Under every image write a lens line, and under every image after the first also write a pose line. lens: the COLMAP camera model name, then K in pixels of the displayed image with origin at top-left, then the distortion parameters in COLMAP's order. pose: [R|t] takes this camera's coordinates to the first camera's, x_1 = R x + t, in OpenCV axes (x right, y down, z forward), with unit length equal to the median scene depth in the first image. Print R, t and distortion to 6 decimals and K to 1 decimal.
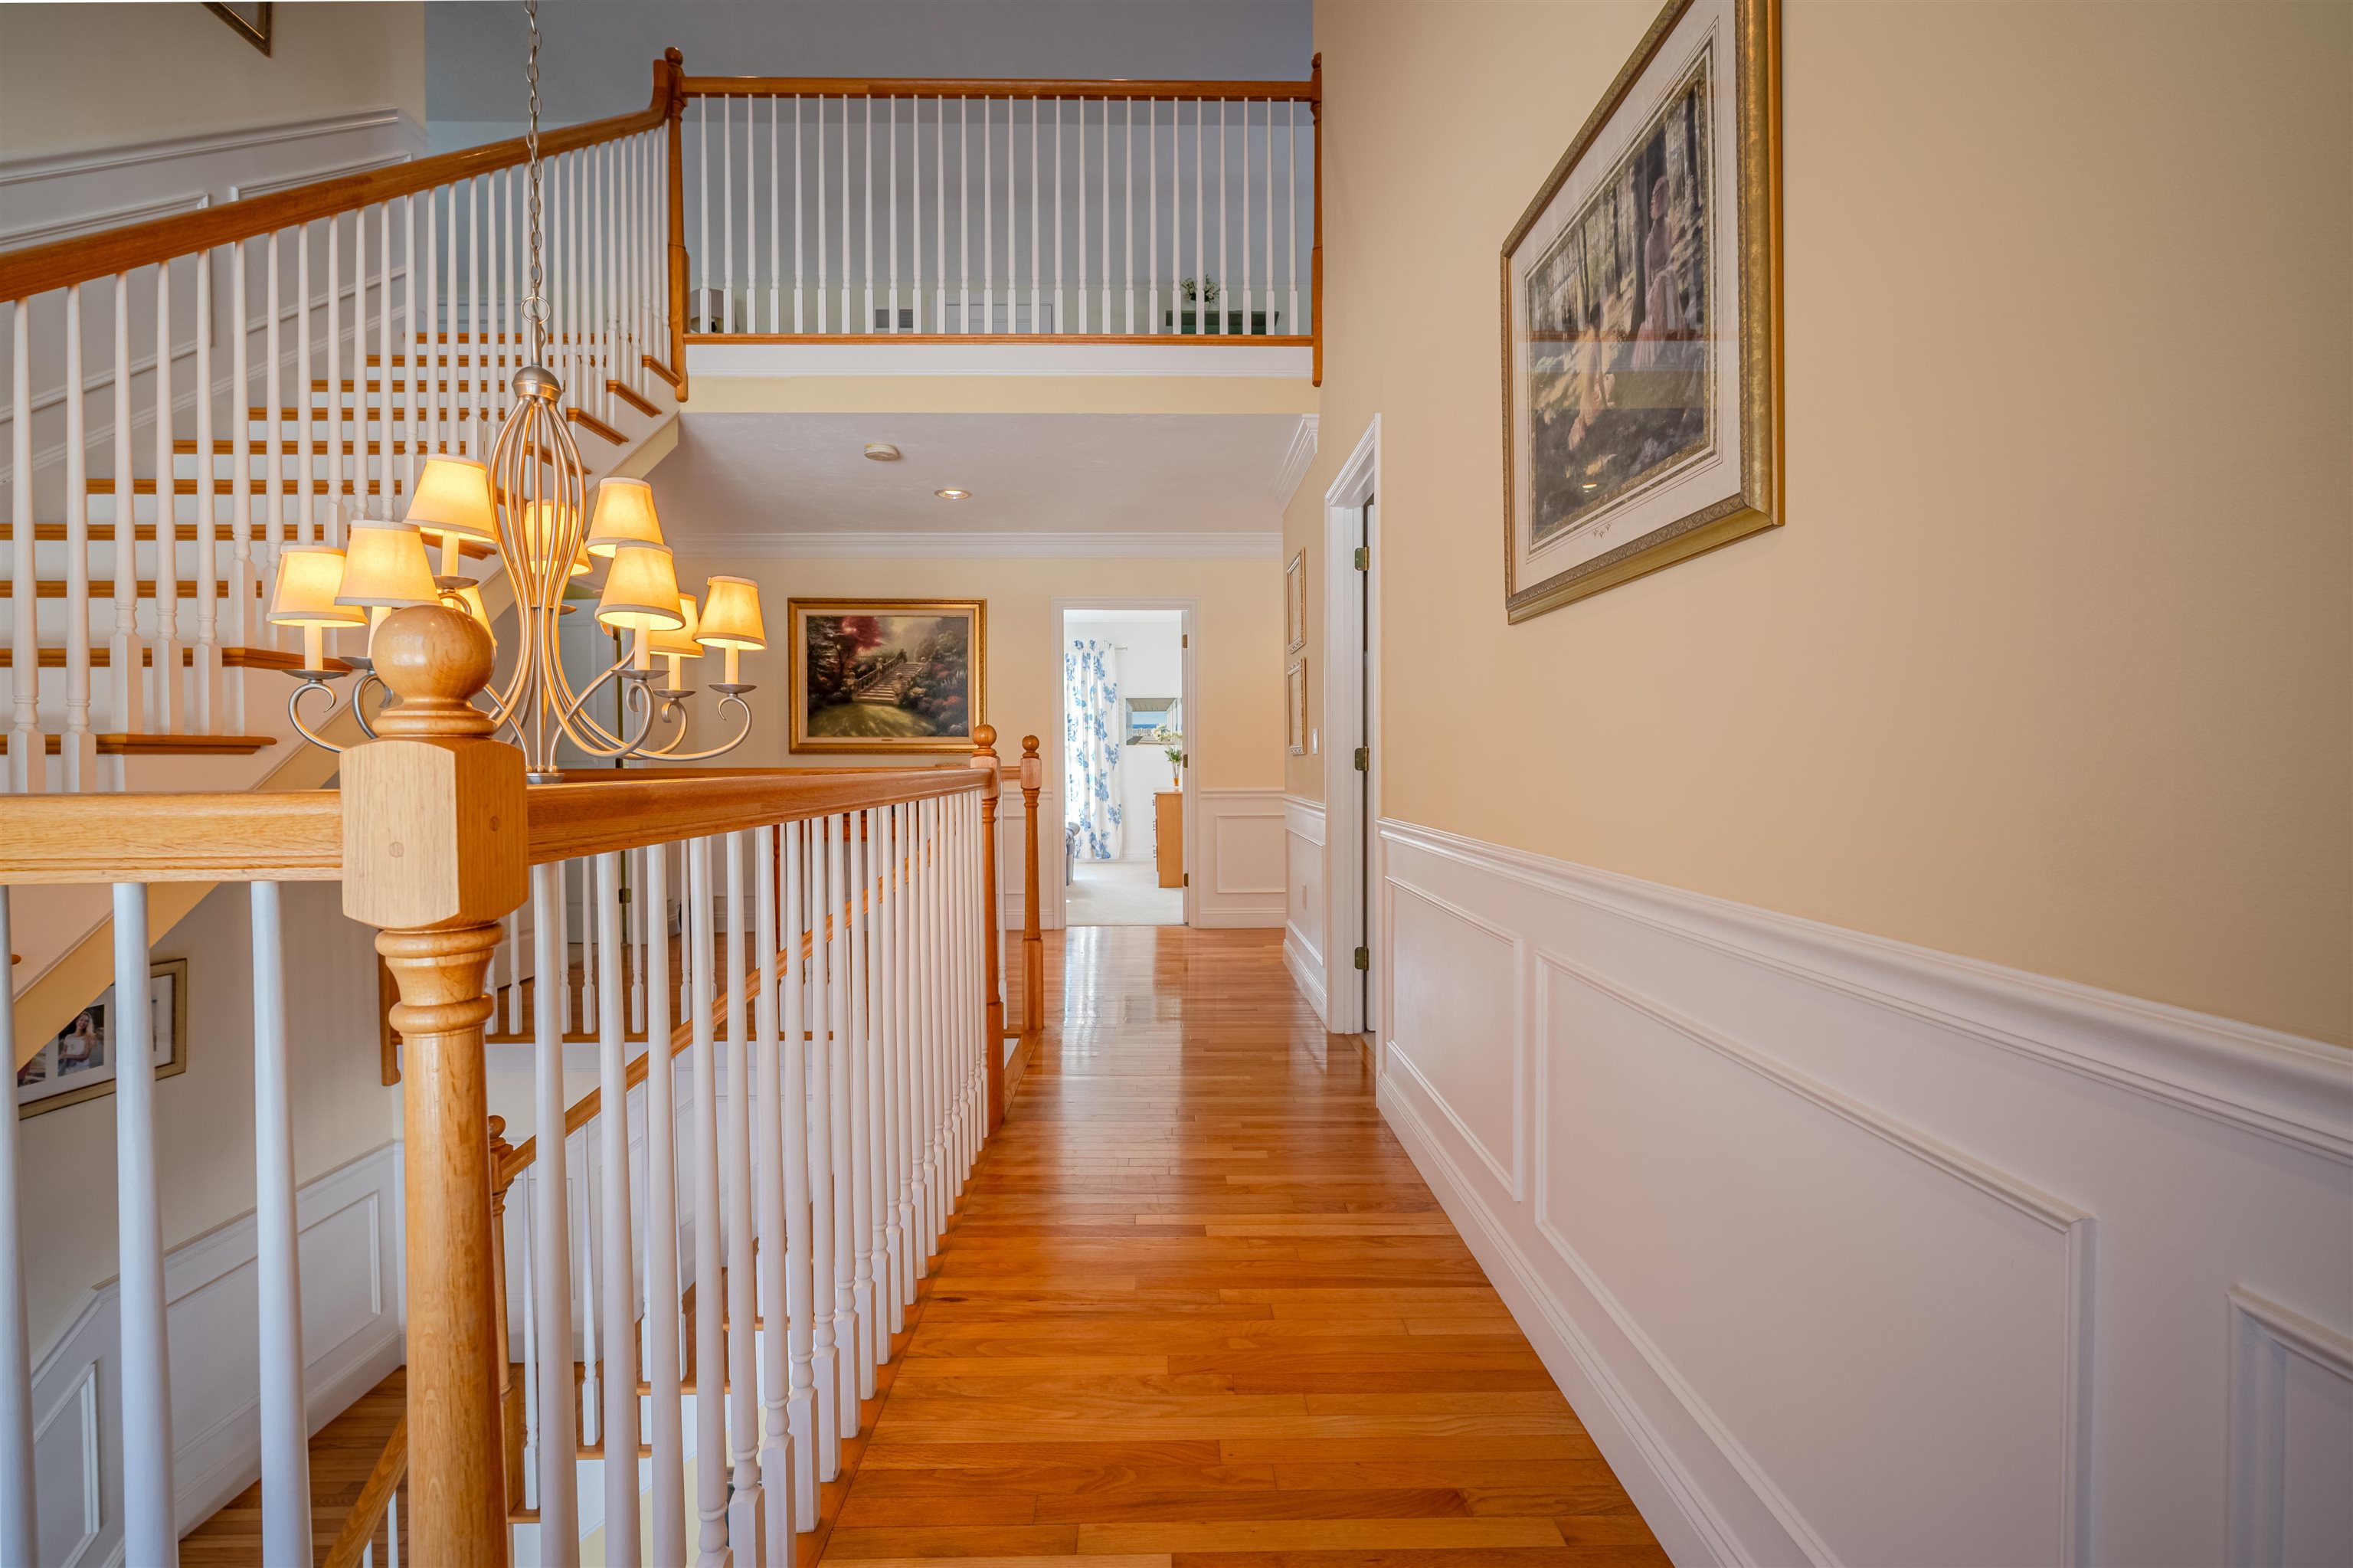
lens RADIAL K [[1062.1, 0, 1176.5], [0, 1062.1, 784.0], [0, 0, 1]] dist [-0.002625, -0.000327]
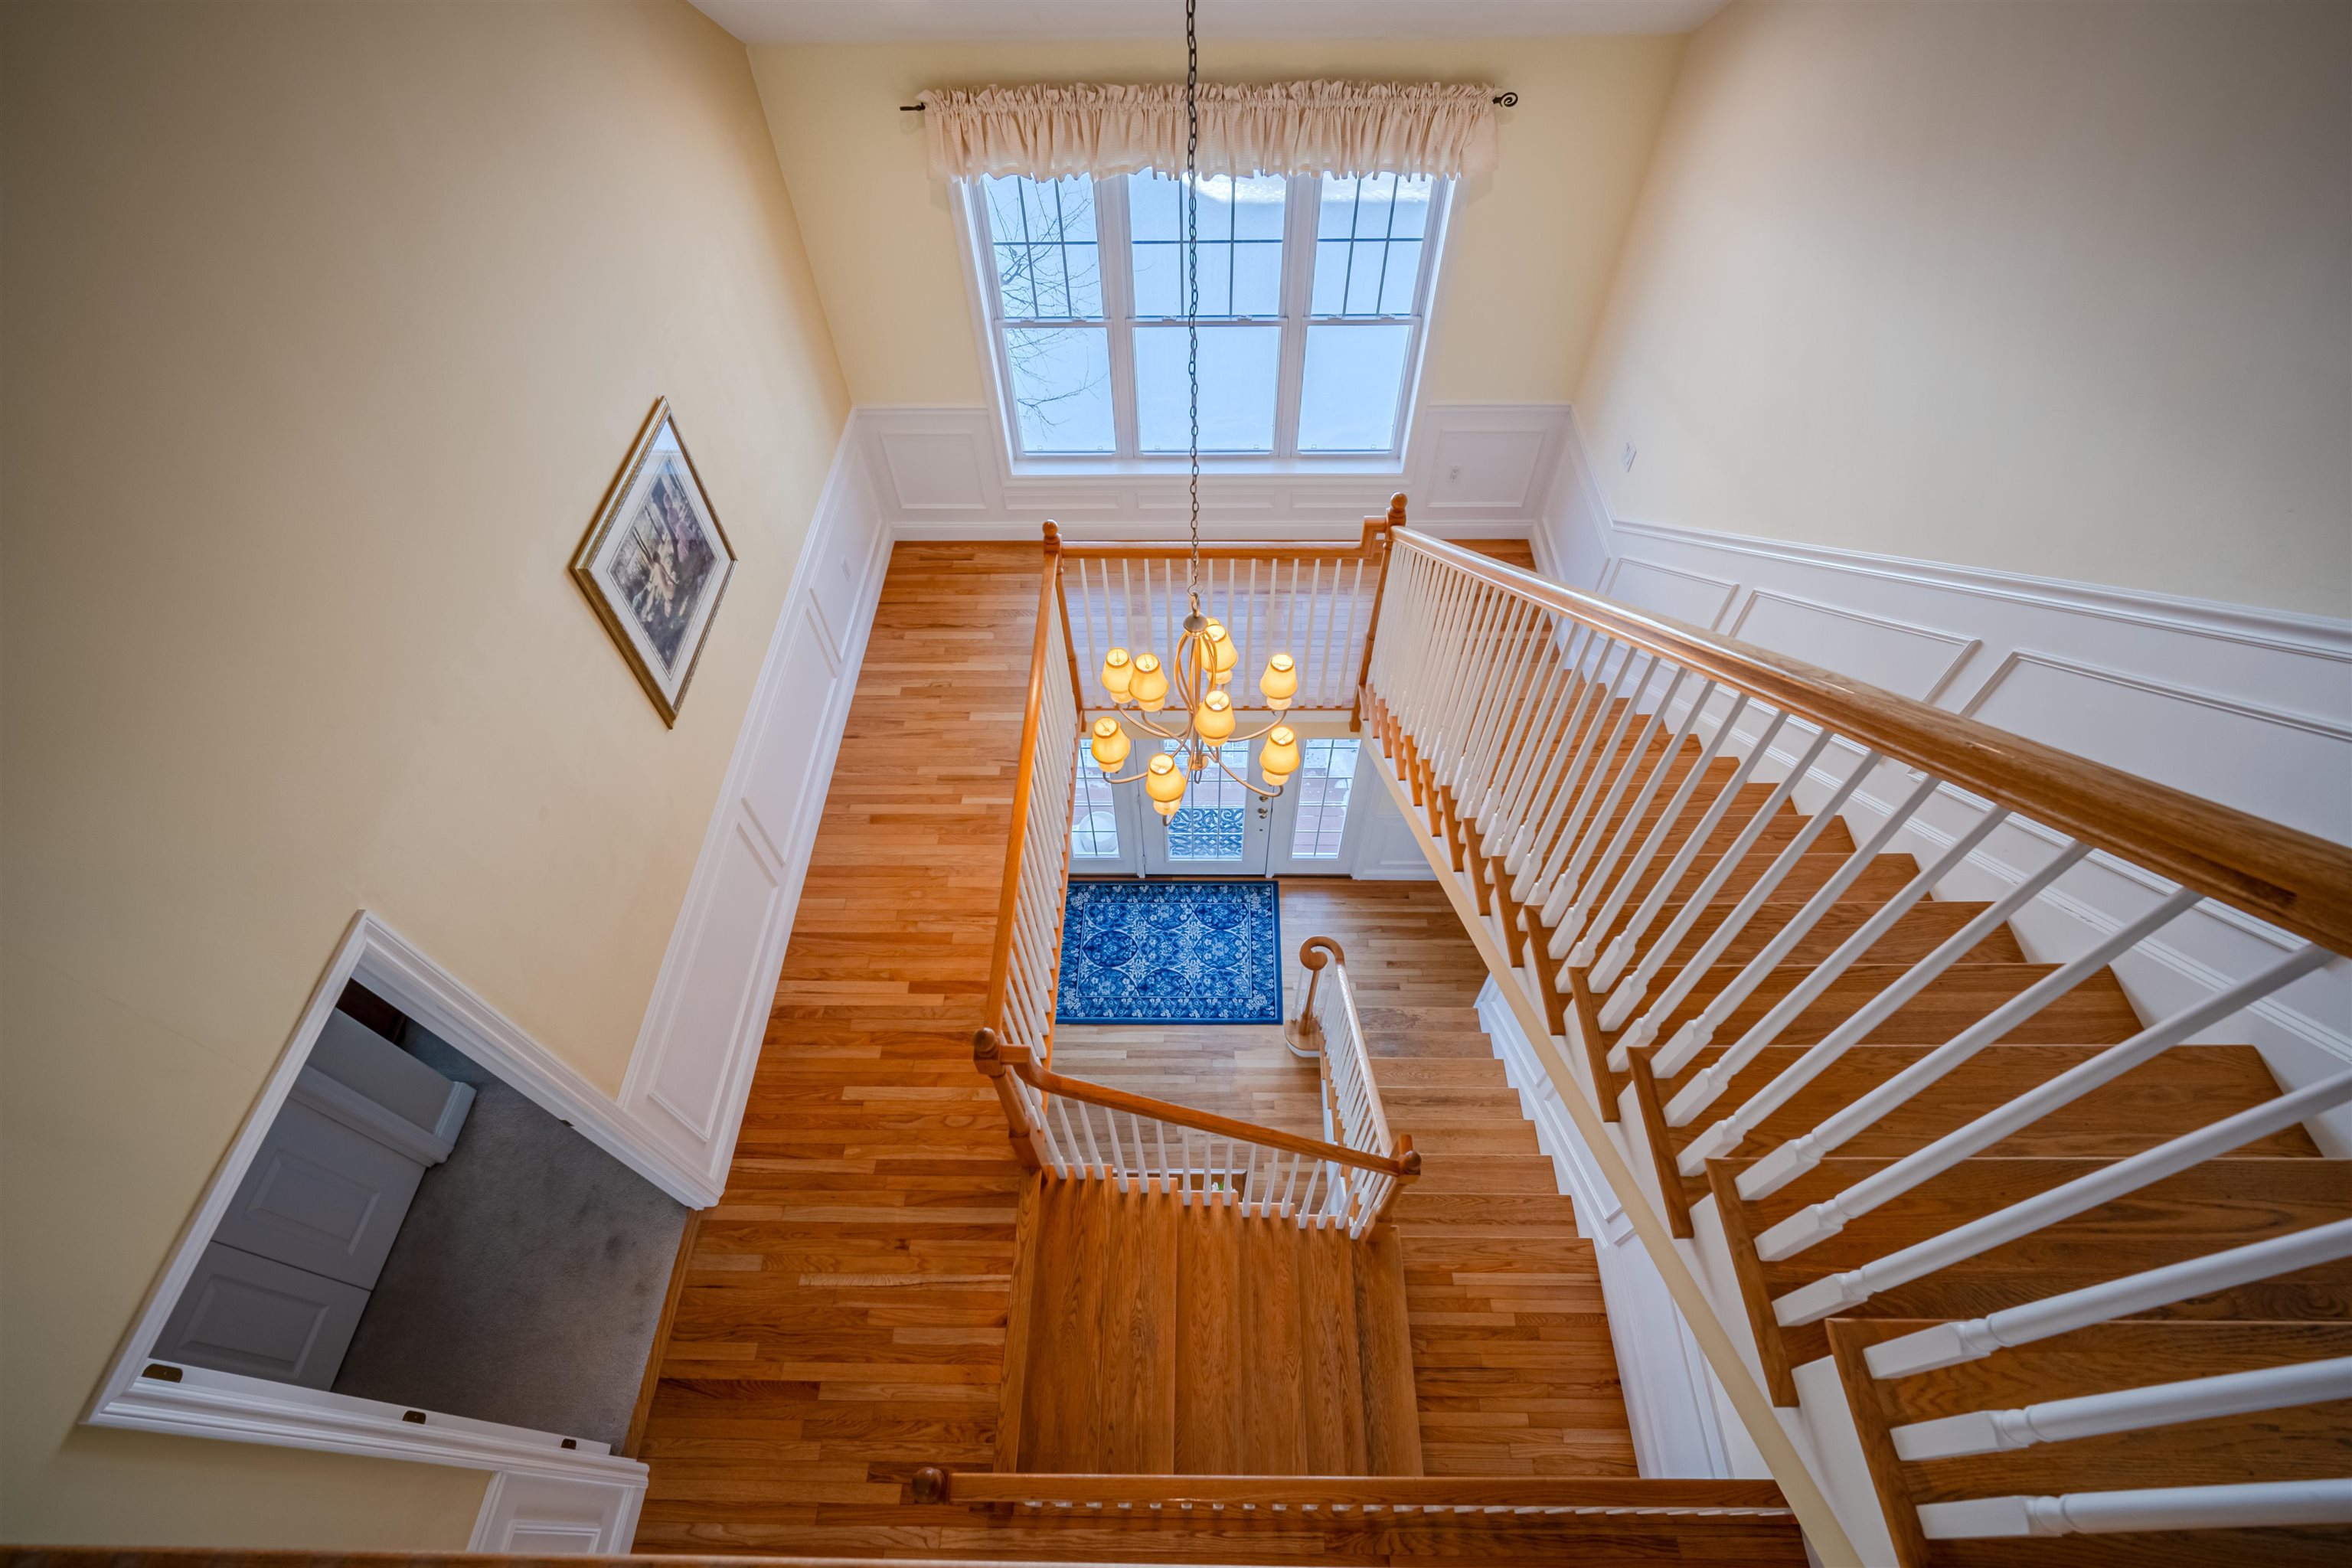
lens RADIAL K [[1030.1, 0, 1191.0], [0, 1030.1, 784.8], [0, 0, 1]] dist [-0.000013, -0.000068]
pose [[-0.999641, -0.009220, 0.025140, -0.612143], [0.015081, 0.581955, 0.813081, -1.507840], [-0.022127, 0.813168, -0.581608, 2.081489]]
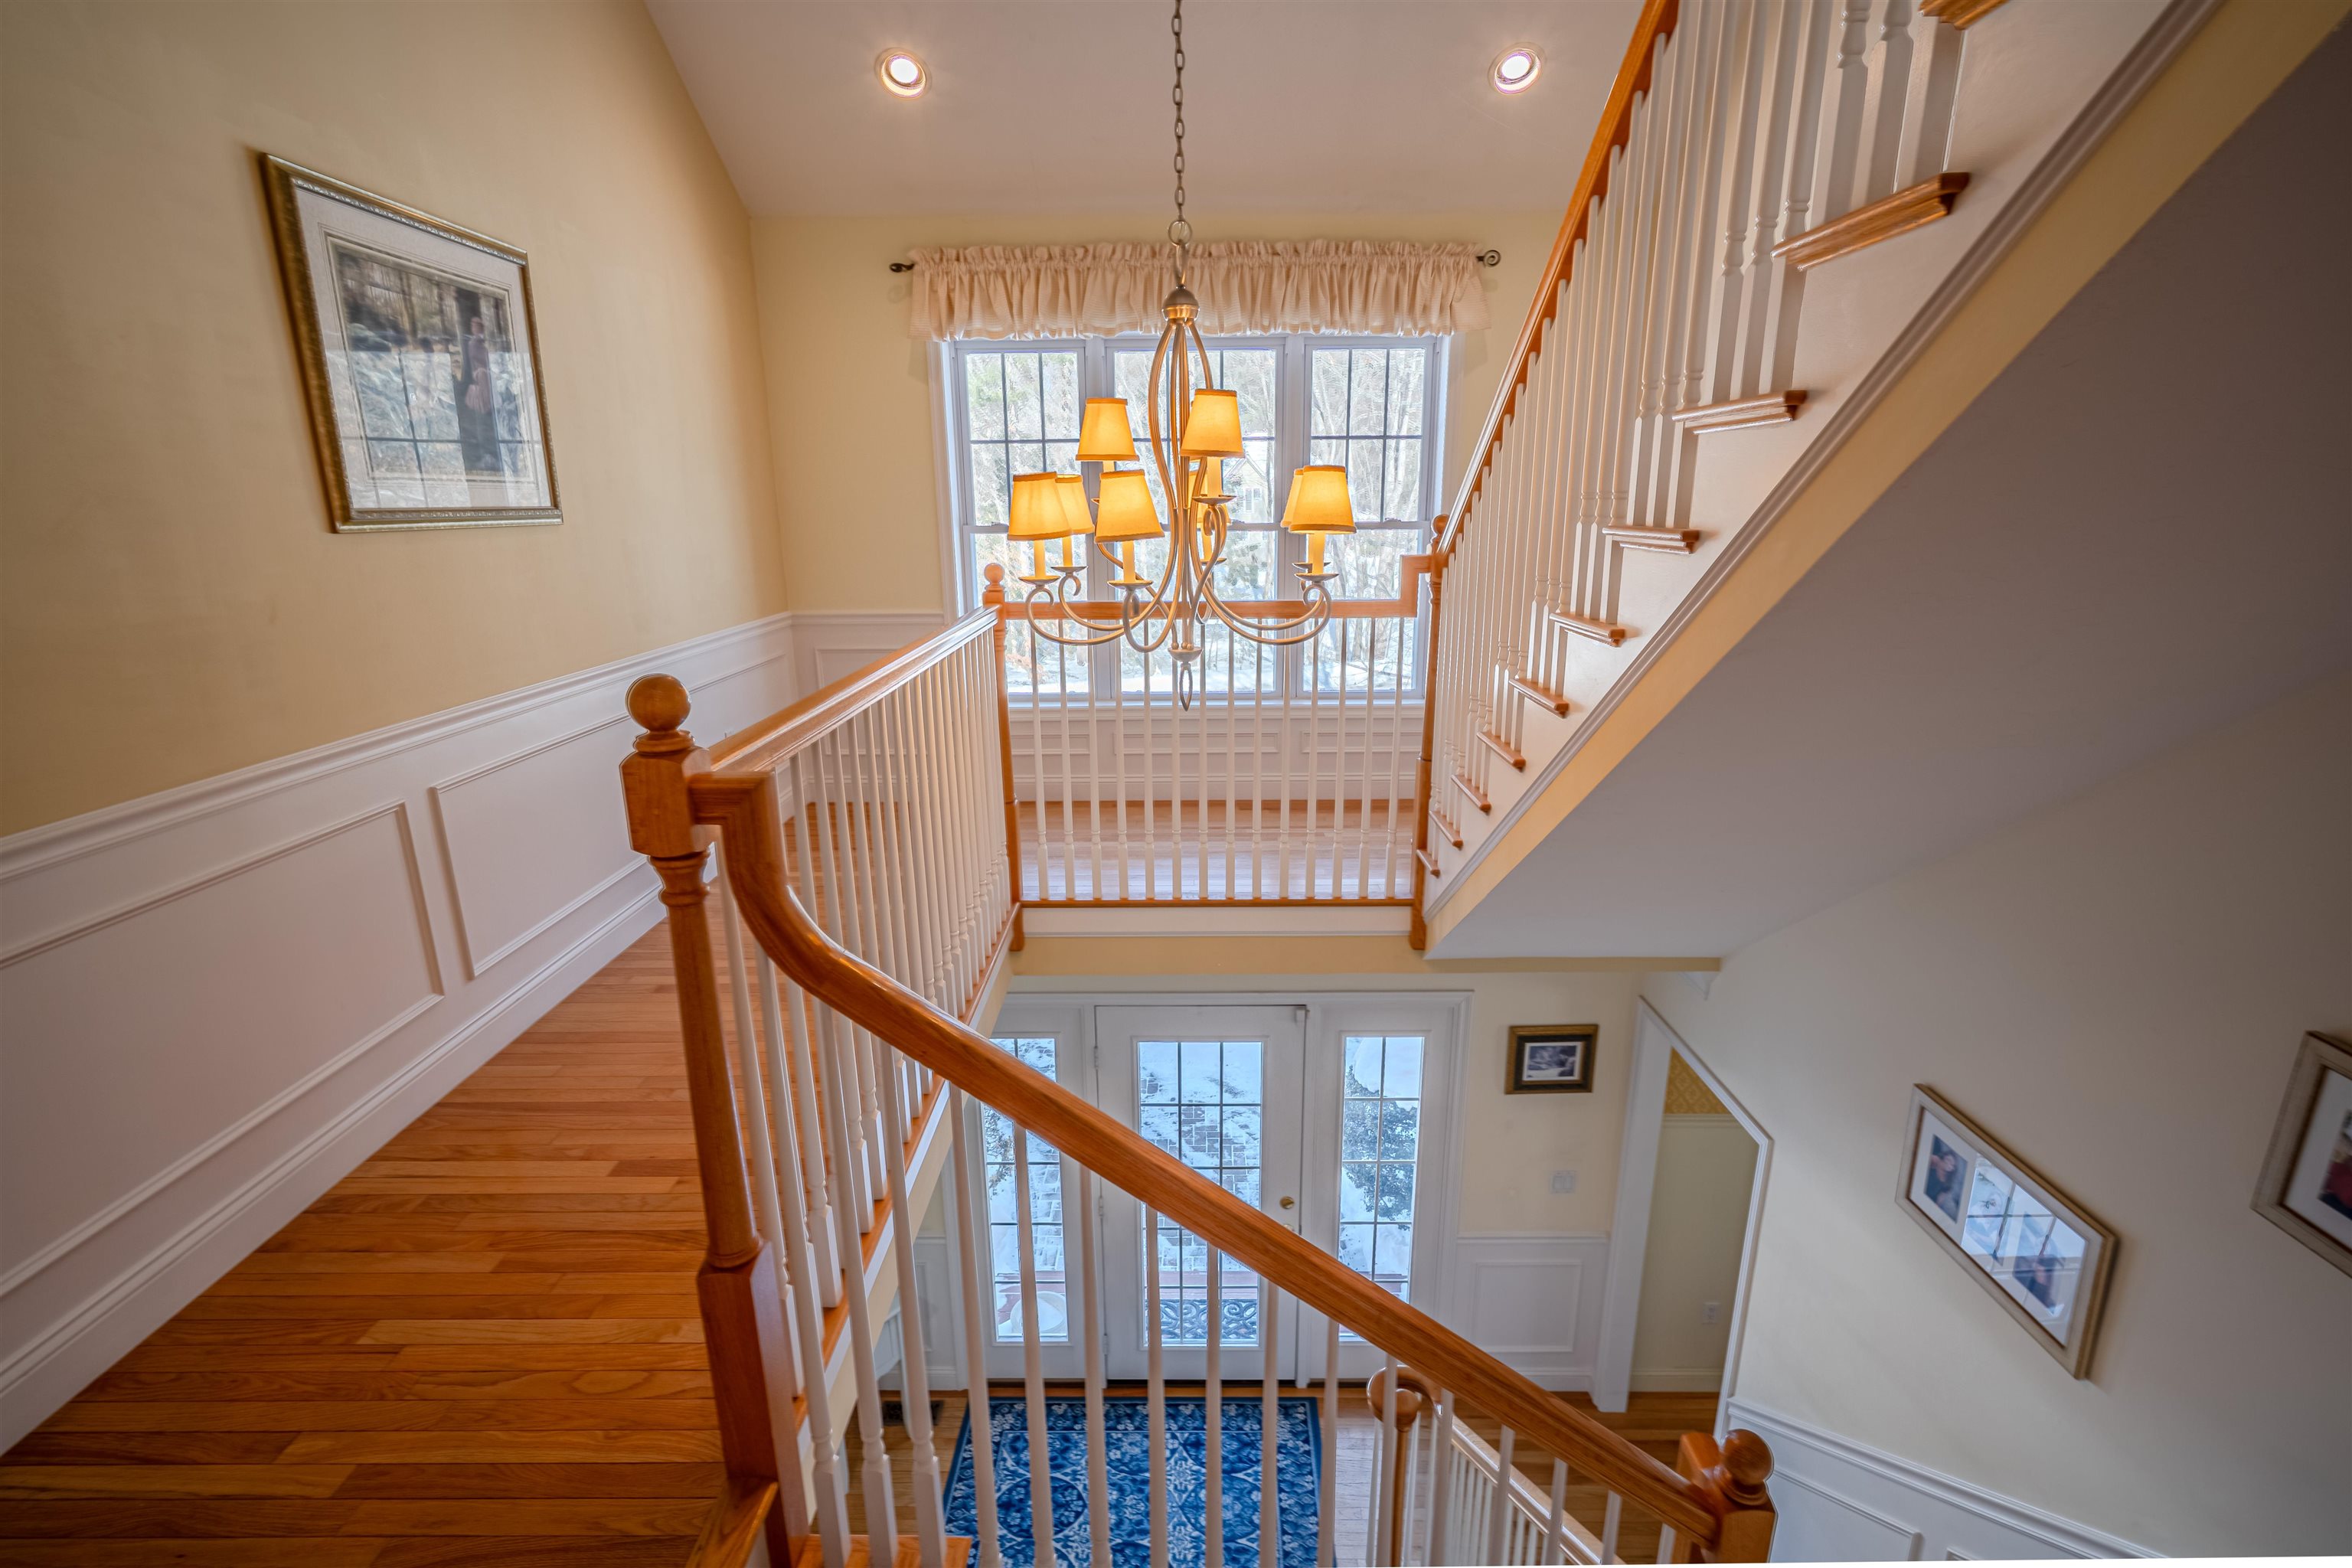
lens RADIAL K [[1061.6, 0, 1176.0], [0, 1061.6, 784.0], [0, 0, 1]] dist [-0.002625, -0.000327]
pose [[-0.999531, 0.007351, 0.029735, -0.599961], [0.015301, 0.960795, 0.276837, -0.199123], [-0.026534, 0.277163, -0.960457, 2.130370]]
